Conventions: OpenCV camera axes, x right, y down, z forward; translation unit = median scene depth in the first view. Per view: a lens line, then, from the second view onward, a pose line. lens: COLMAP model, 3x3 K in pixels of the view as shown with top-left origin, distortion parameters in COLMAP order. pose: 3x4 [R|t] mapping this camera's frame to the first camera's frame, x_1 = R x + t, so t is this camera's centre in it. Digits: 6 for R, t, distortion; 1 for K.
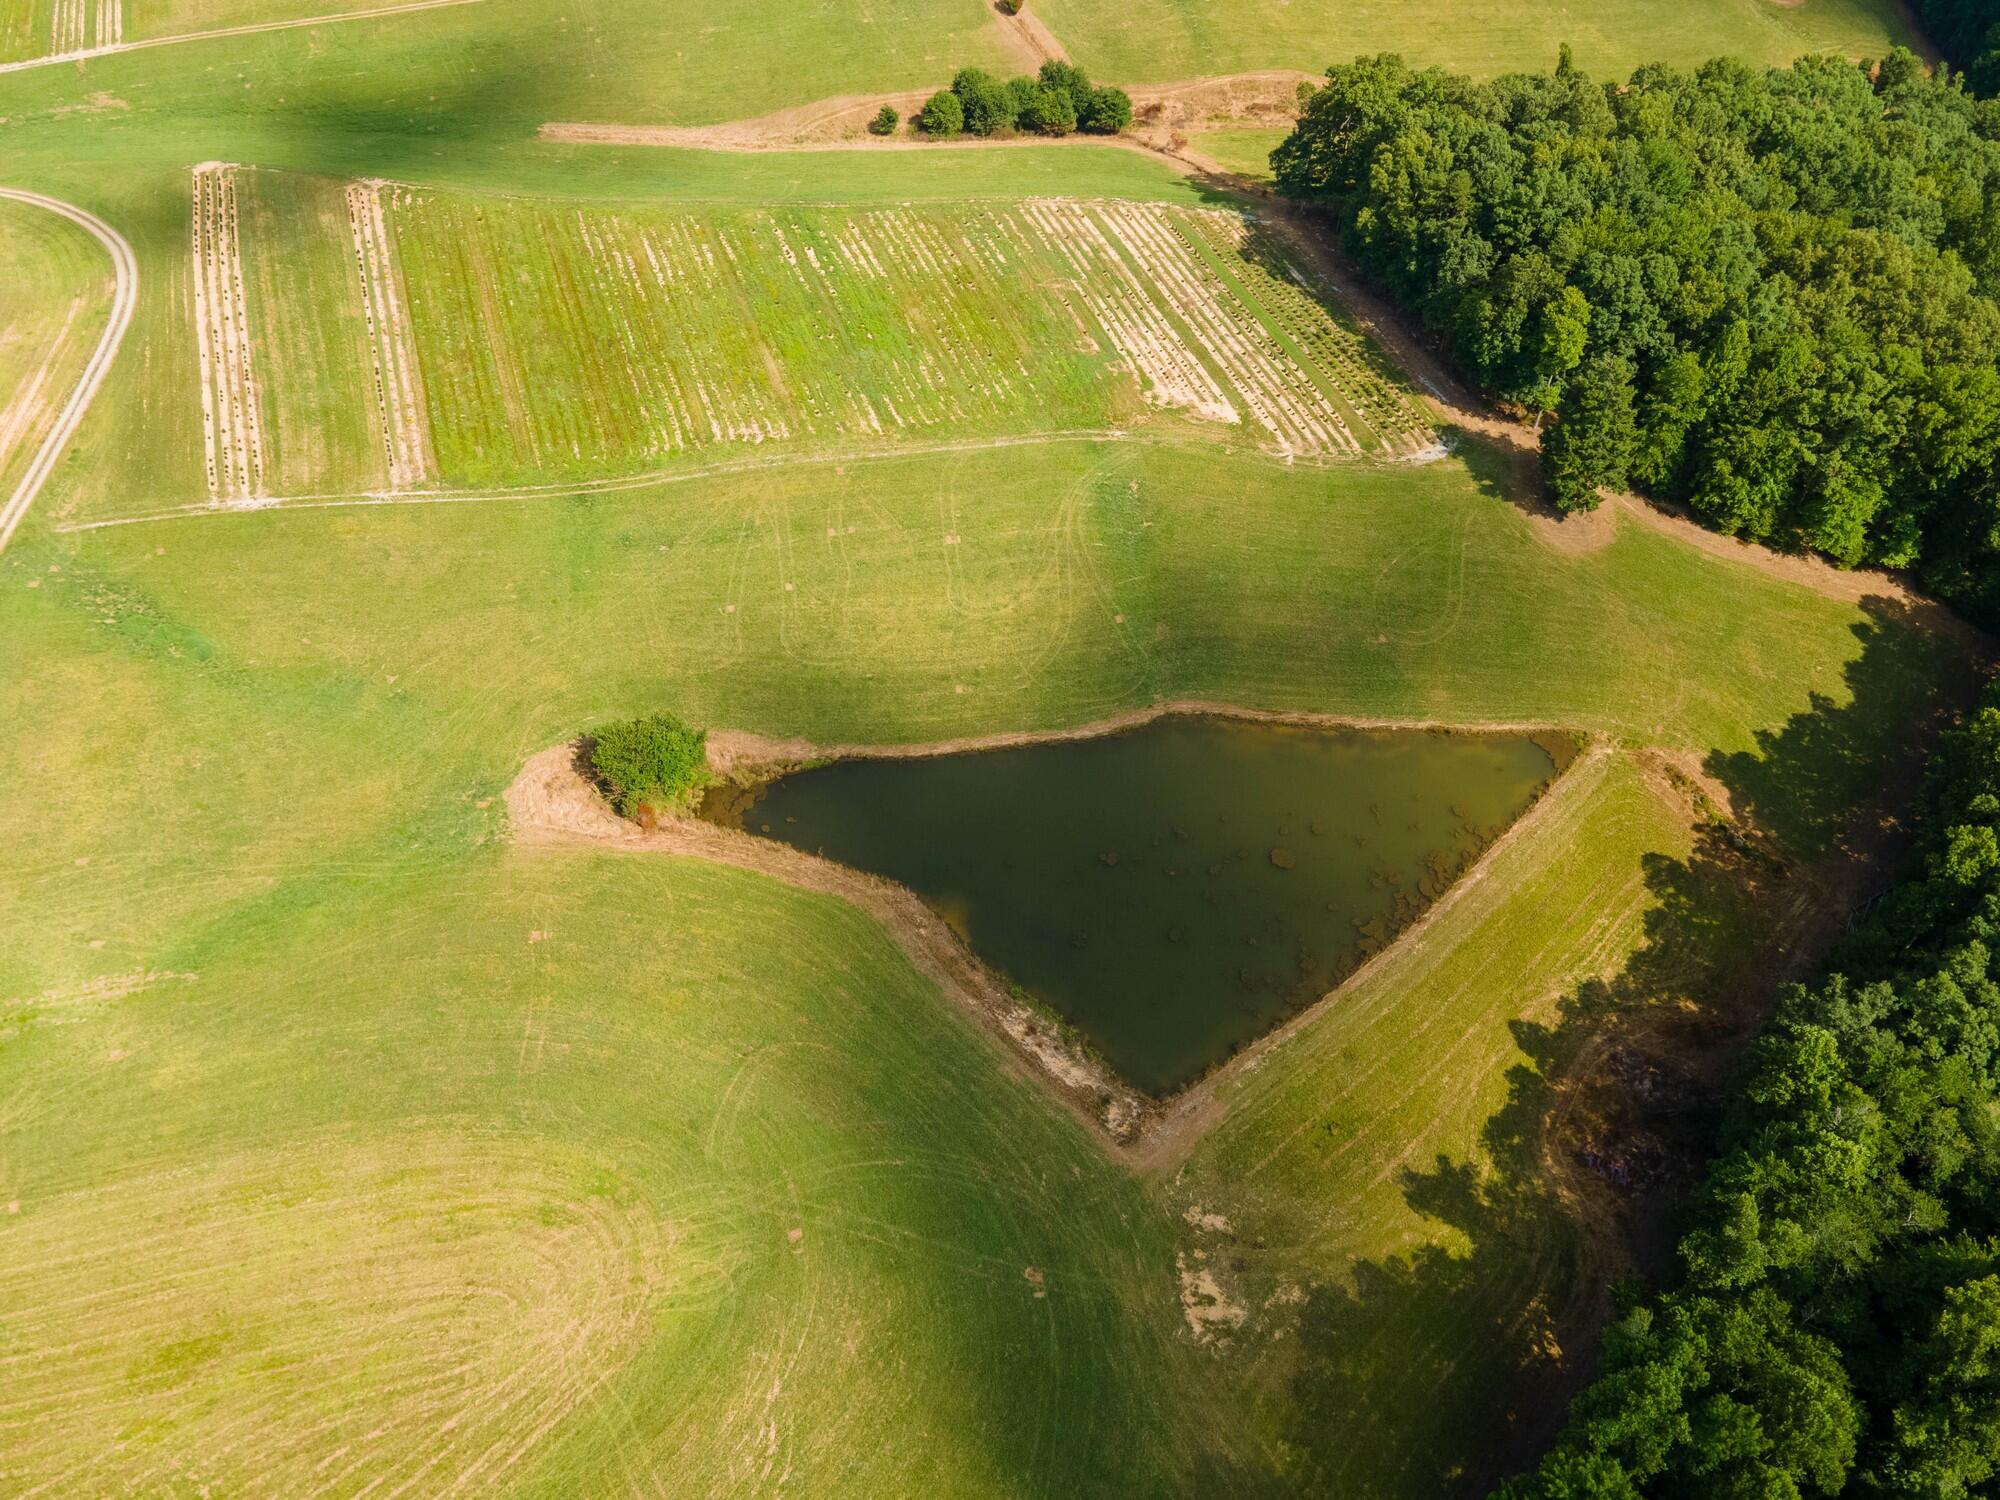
lens RADIAL K [[1441.2, 0, 984.0], [0, 1441.2, 758.0], [0, 0, 1]] dist [0.034379, 0.005719]
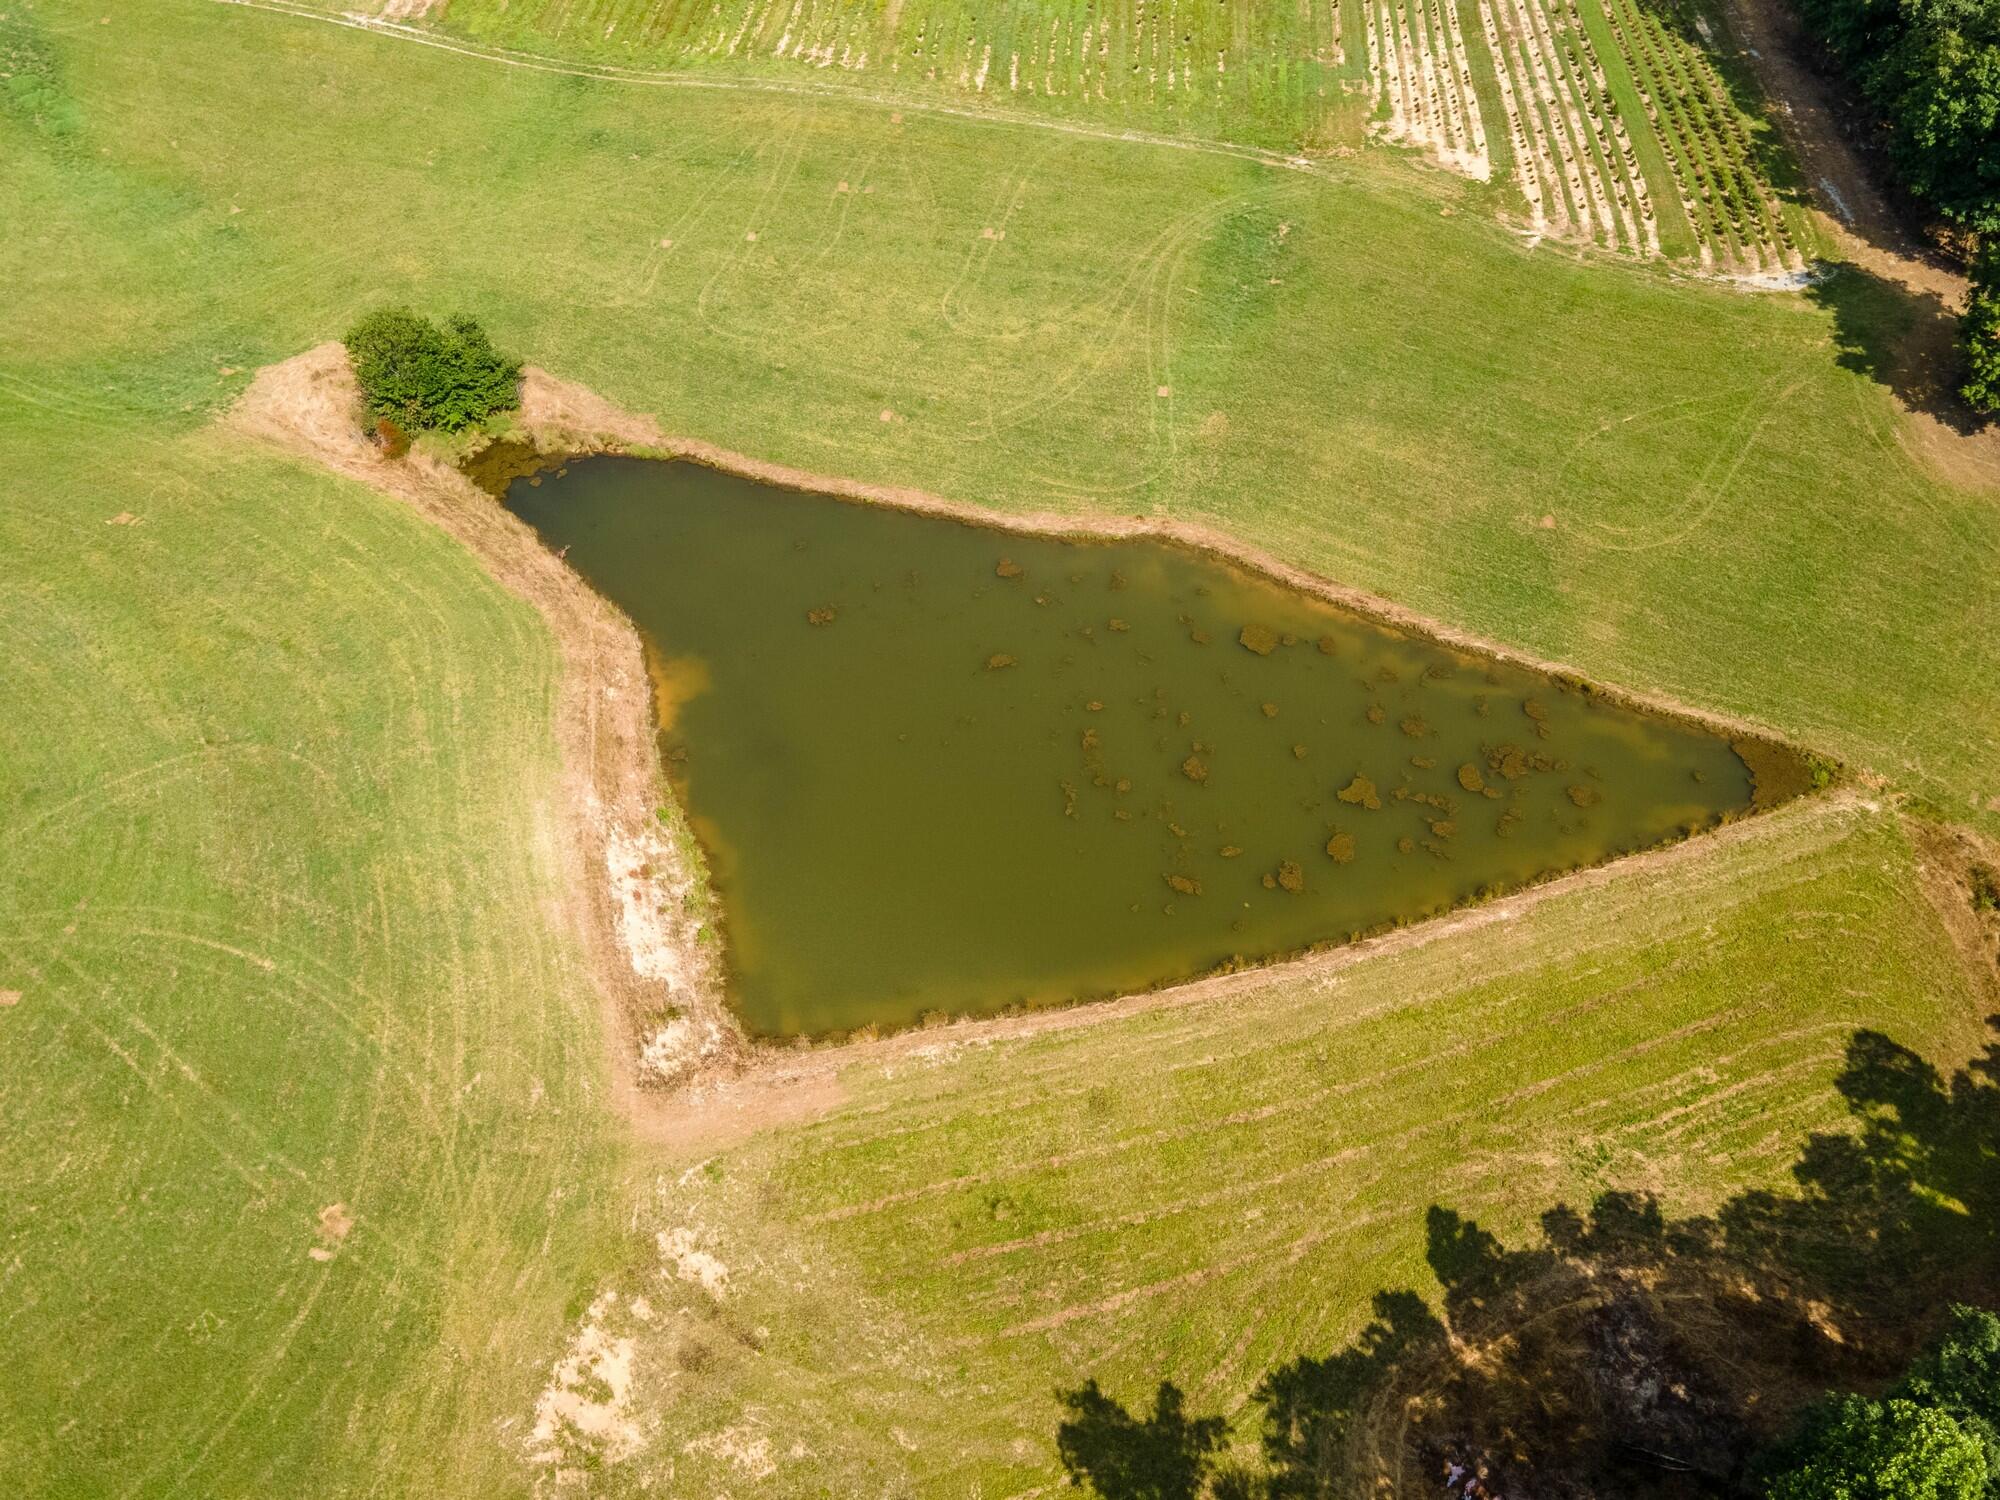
lens RADIAL K [[1438.7, 0, 1000.0], [0, 1438.7, 750.0], [0, 0, 1]] dist [0.008218, 0.060109]
pose [[0.907569, 0.317407, -0.274902, 0.245432], [-0.314284, 0.947641, 0.056580, 0.042186], [0.278468, 0.035047, 0.959806, 0.336675]]
